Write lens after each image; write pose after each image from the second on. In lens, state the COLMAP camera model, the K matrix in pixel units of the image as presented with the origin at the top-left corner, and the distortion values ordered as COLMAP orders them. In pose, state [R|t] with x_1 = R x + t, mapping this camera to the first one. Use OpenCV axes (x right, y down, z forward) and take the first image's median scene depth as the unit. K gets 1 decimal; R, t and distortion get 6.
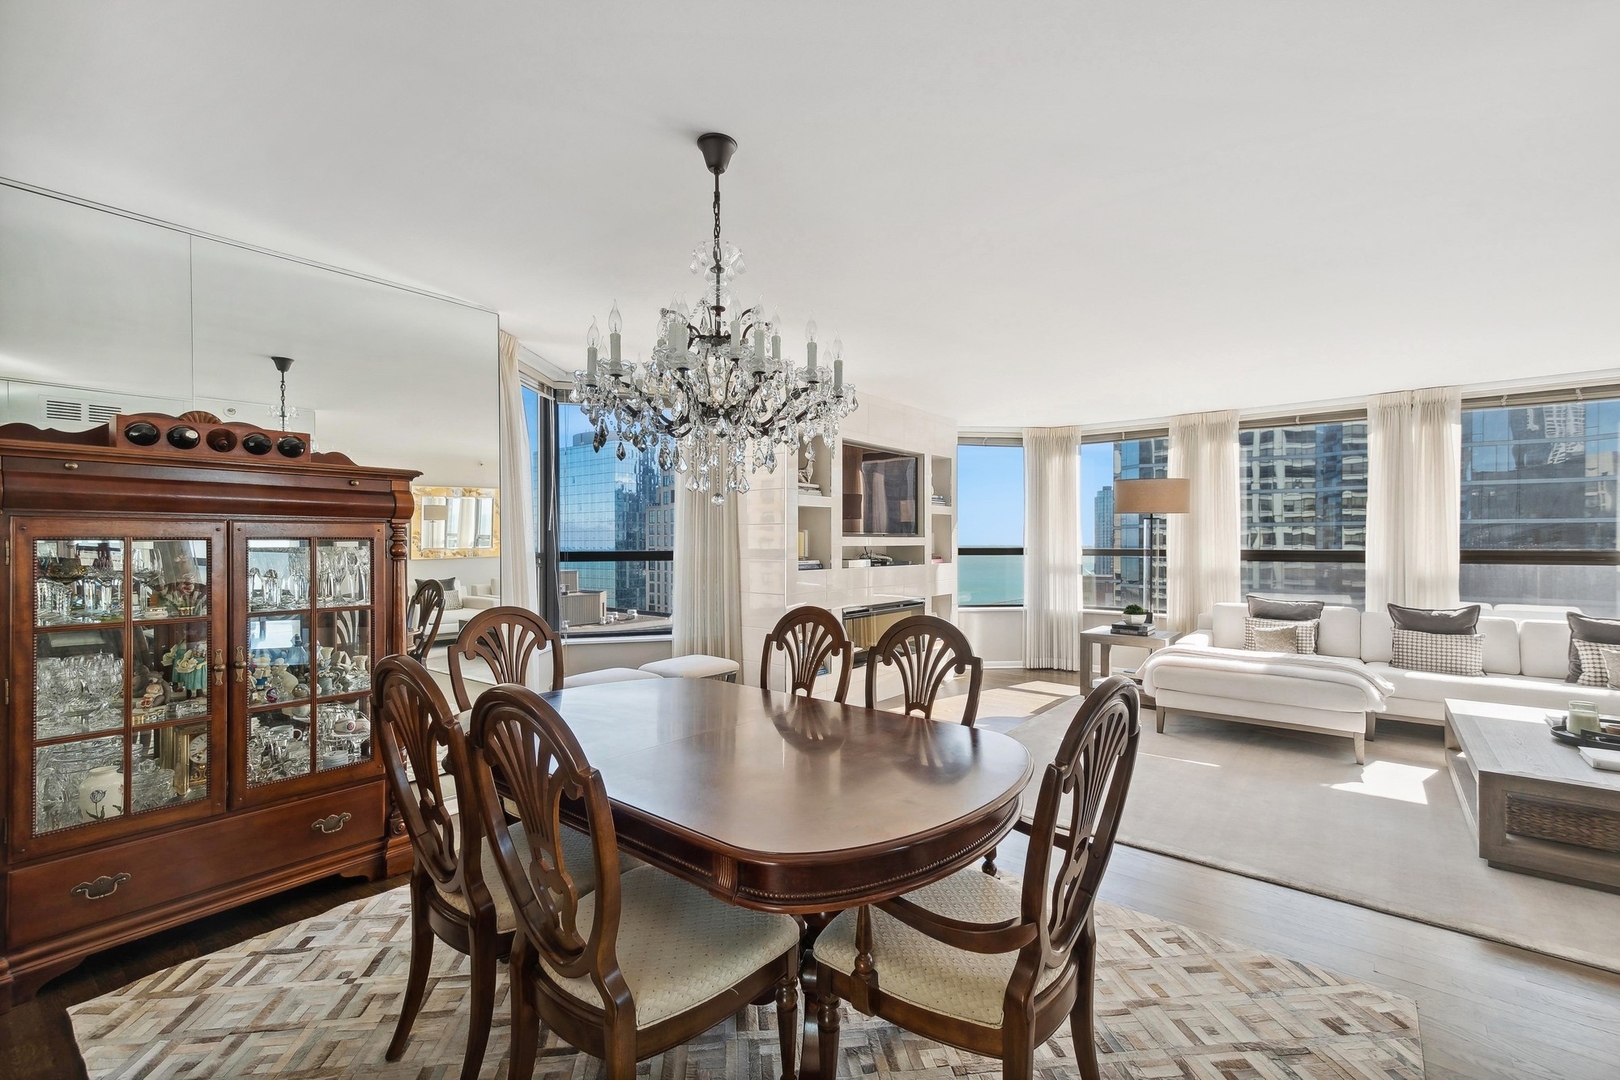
lens RADIAL K [[719.3, 0, 808.1], [0, 719.3, 546.2], [0, 0, 1]] dist [0.015090, 0.000915]
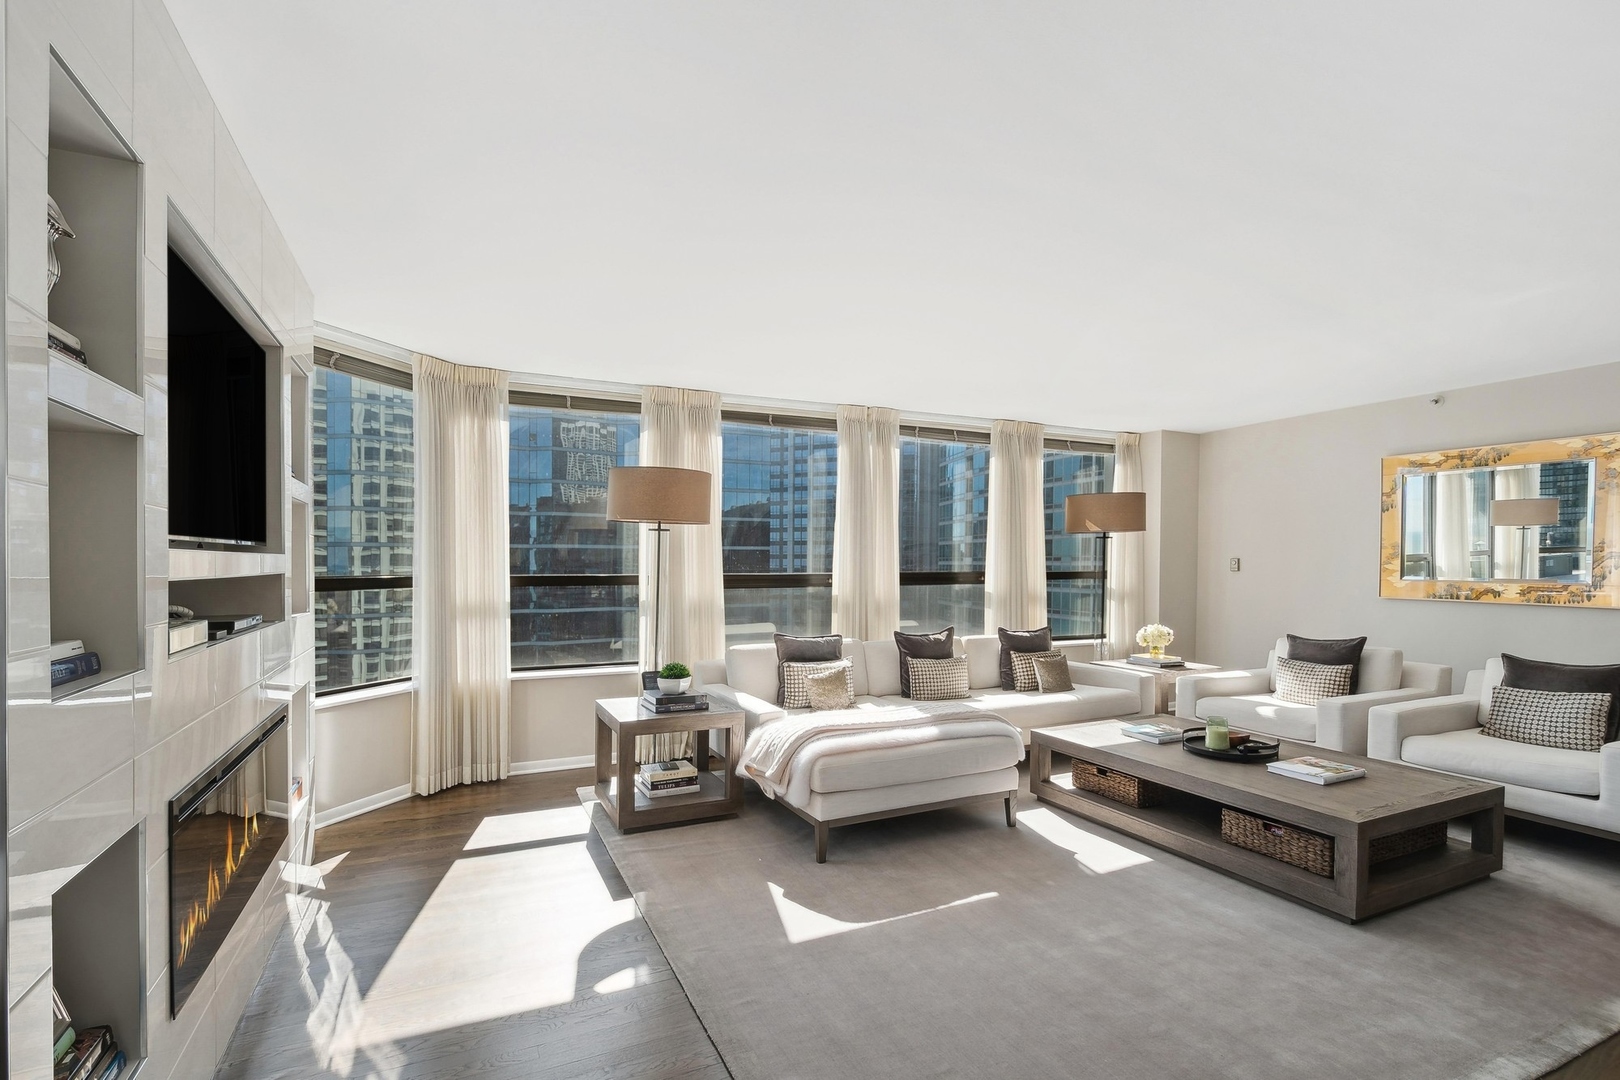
lens RADIAL K [[749.2, 0, 799.5], [0, 749.2, 575.6], [0, 0, 1]] dist [-0.001186, -0.000538]
pose [[0.448643, -0.013387, 0.893611, -0.092557], [0.005347, 0.999910, 0.012295, -0.003738], [-0.893695, -0.000738, 0.448674, 0.593774]]
